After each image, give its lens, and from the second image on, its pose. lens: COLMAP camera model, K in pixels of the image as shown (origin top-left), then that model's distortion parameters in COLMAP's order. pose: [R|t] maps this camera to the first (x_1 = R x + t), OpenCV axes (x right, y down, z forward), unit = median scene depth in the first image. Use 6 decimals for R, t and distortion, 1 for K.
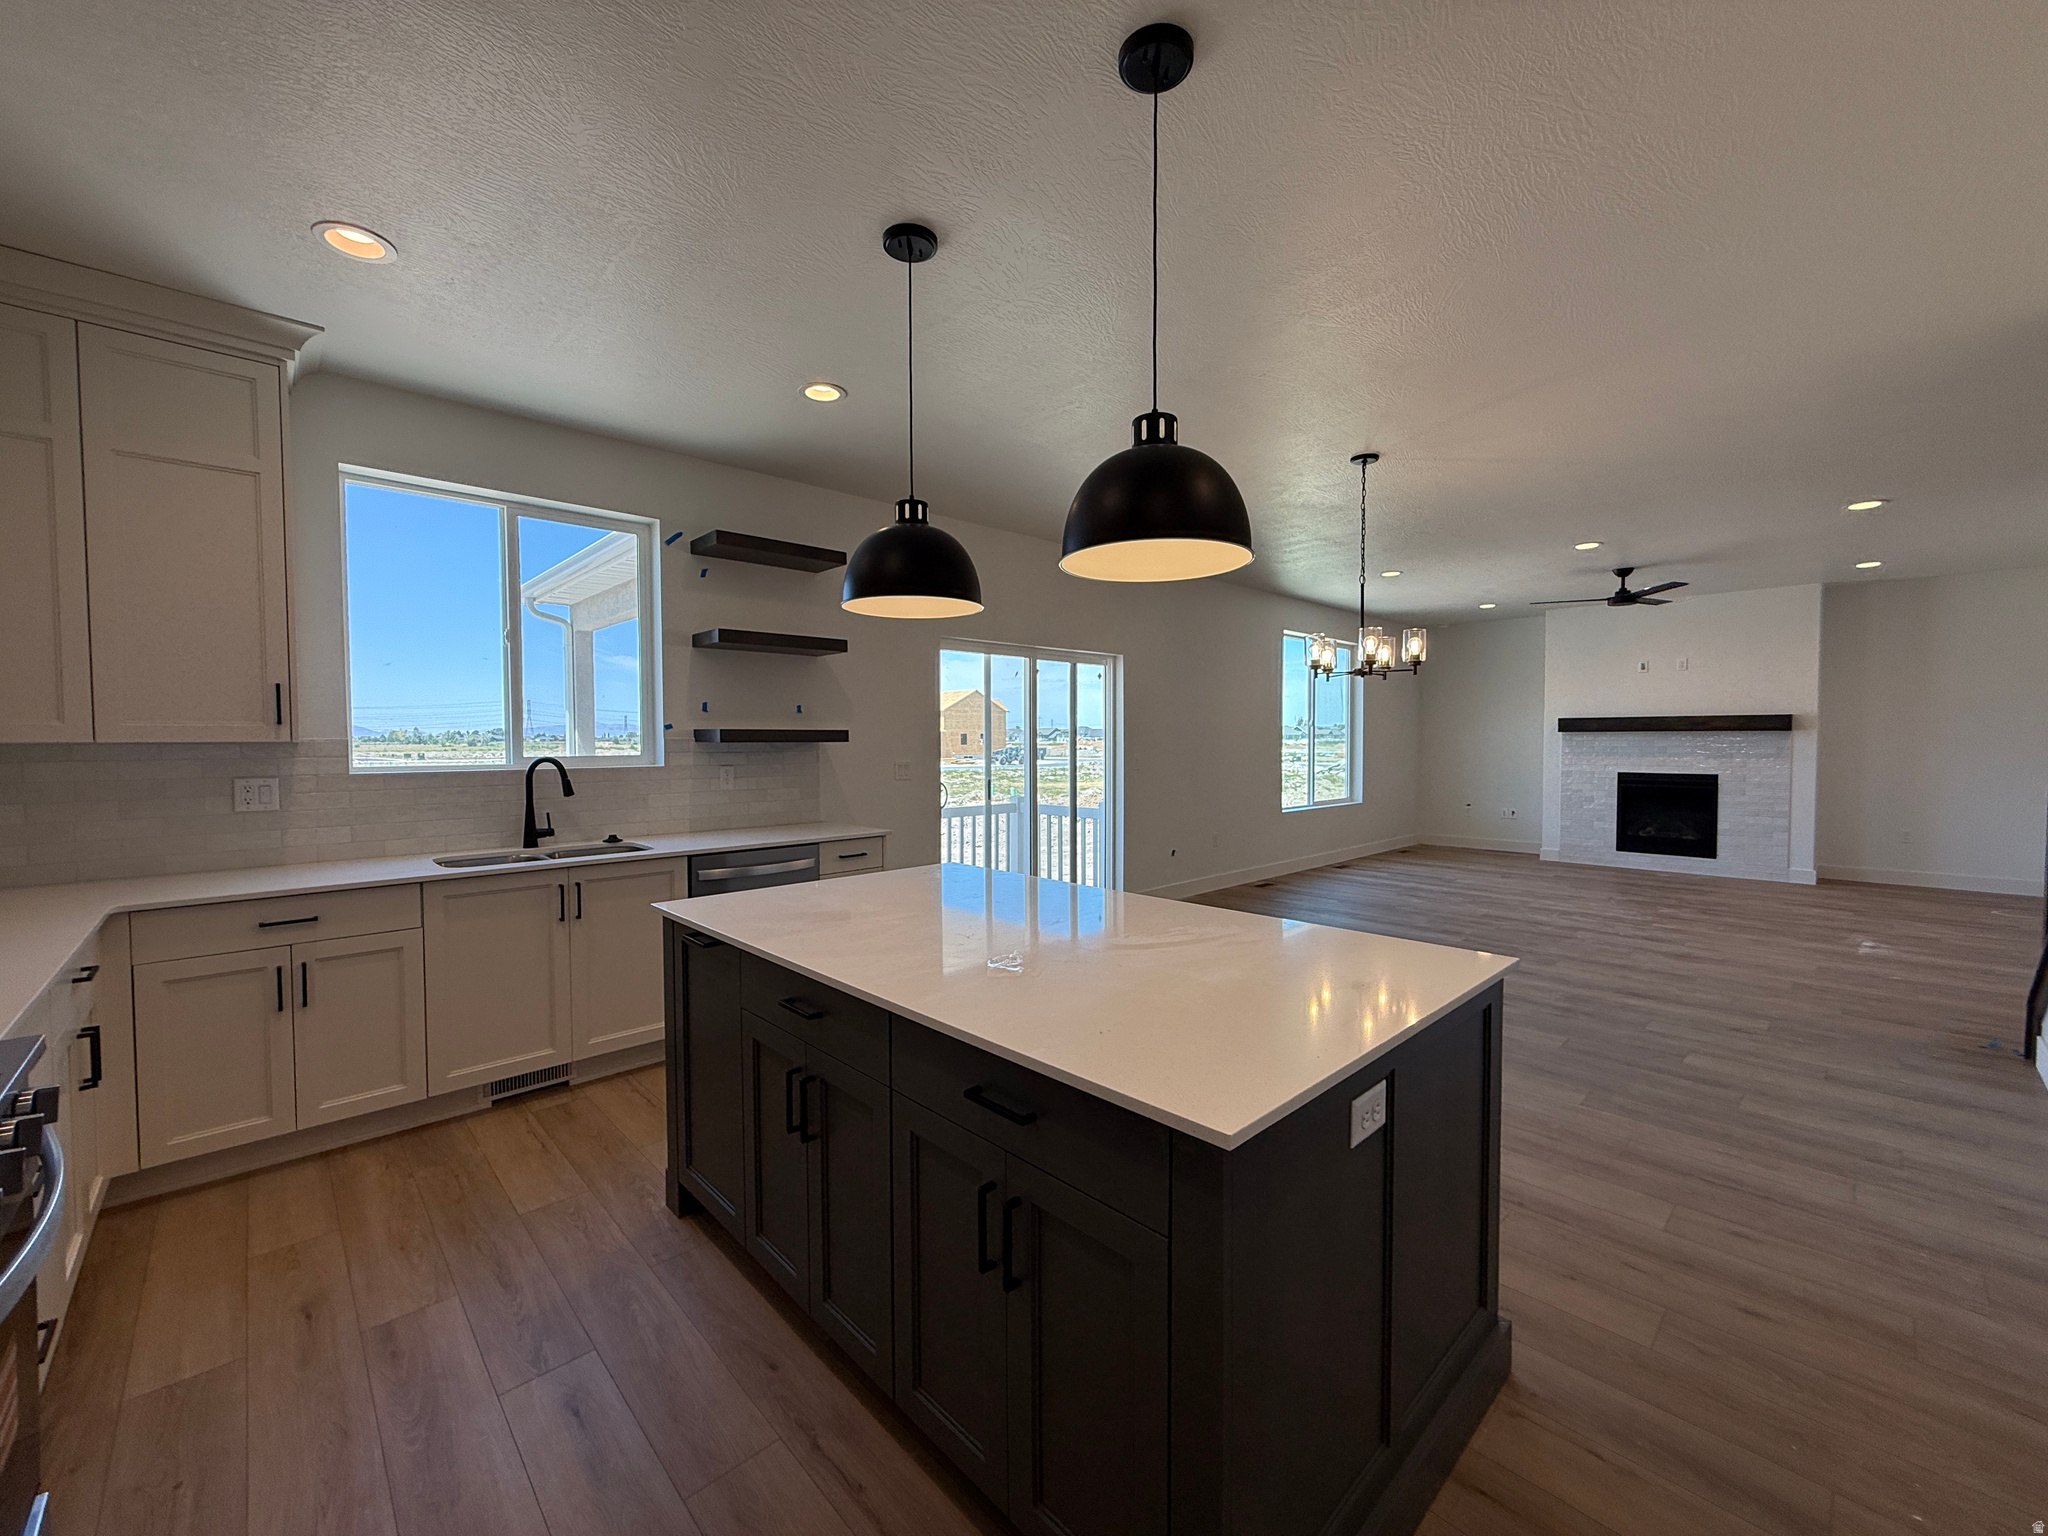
lens RADIAL K [[816.9, 0, 1017.6], [0, 816.9, 765.9], [0, 0, 1]] dist [0.001087, -0.000512]
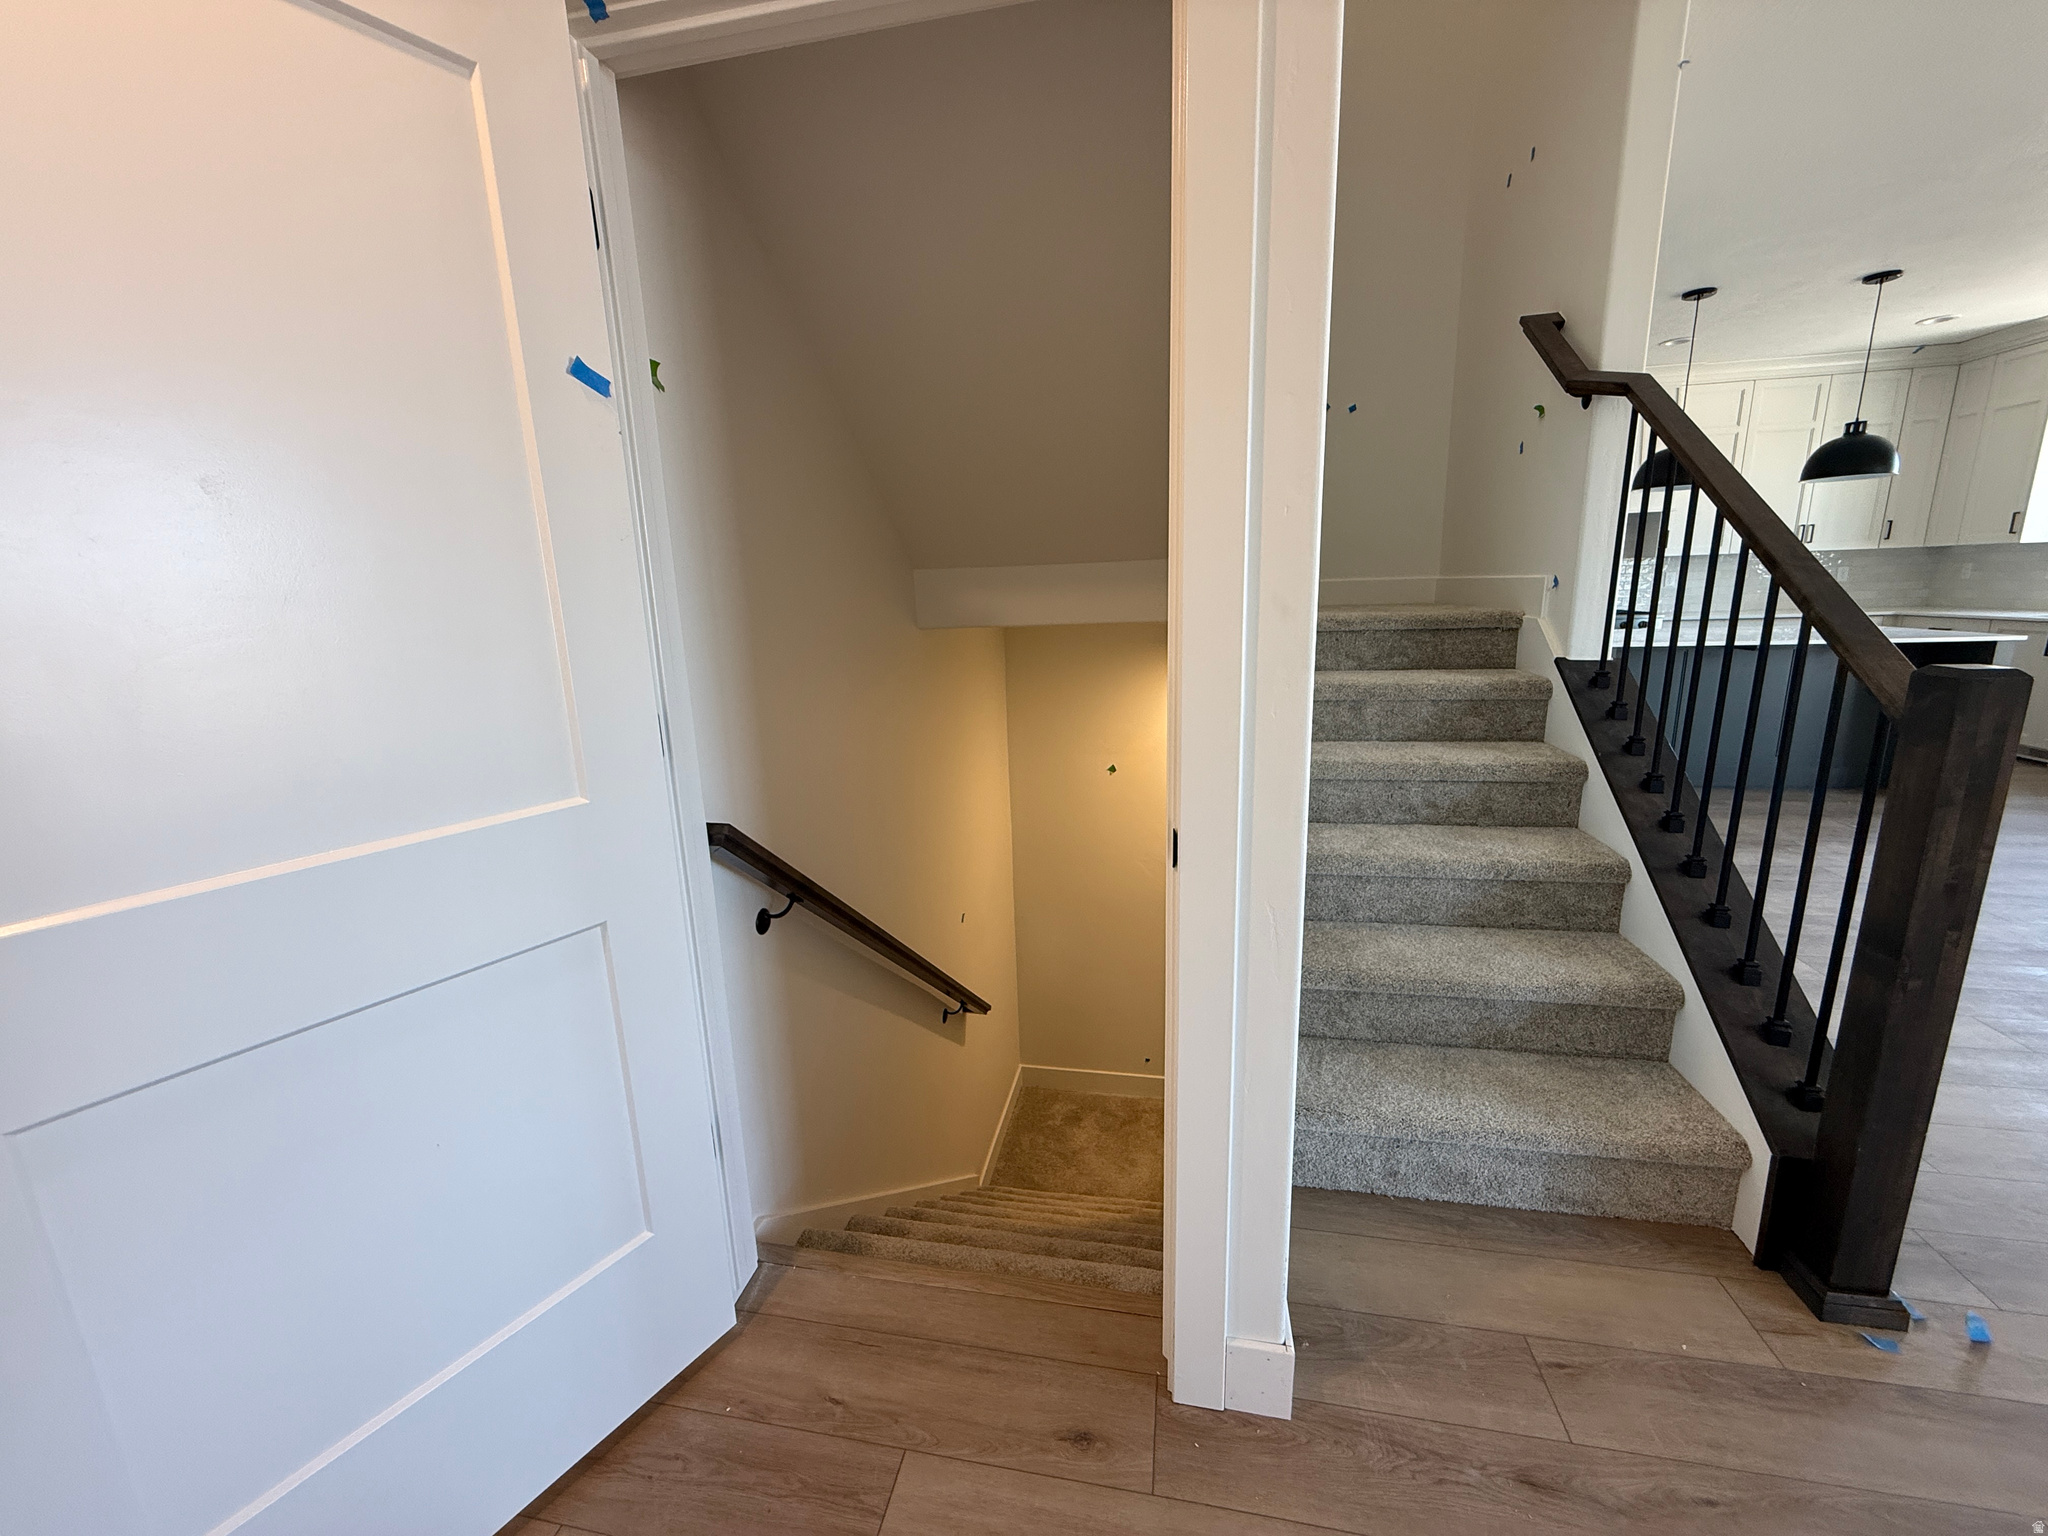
lens RADIAL K [[816.9, 0, 1017.6], [0, 816.9, 765.9], [0, 0, 1]] dist [0.001087, -0.000512]
pose [[-0.816688, 0.157282, -0.555233, 0.999538], [0.020089, 0.969308, 0.245028, -0.017135], [0.576730, 0.188957, -0.794781, 0.572262]]
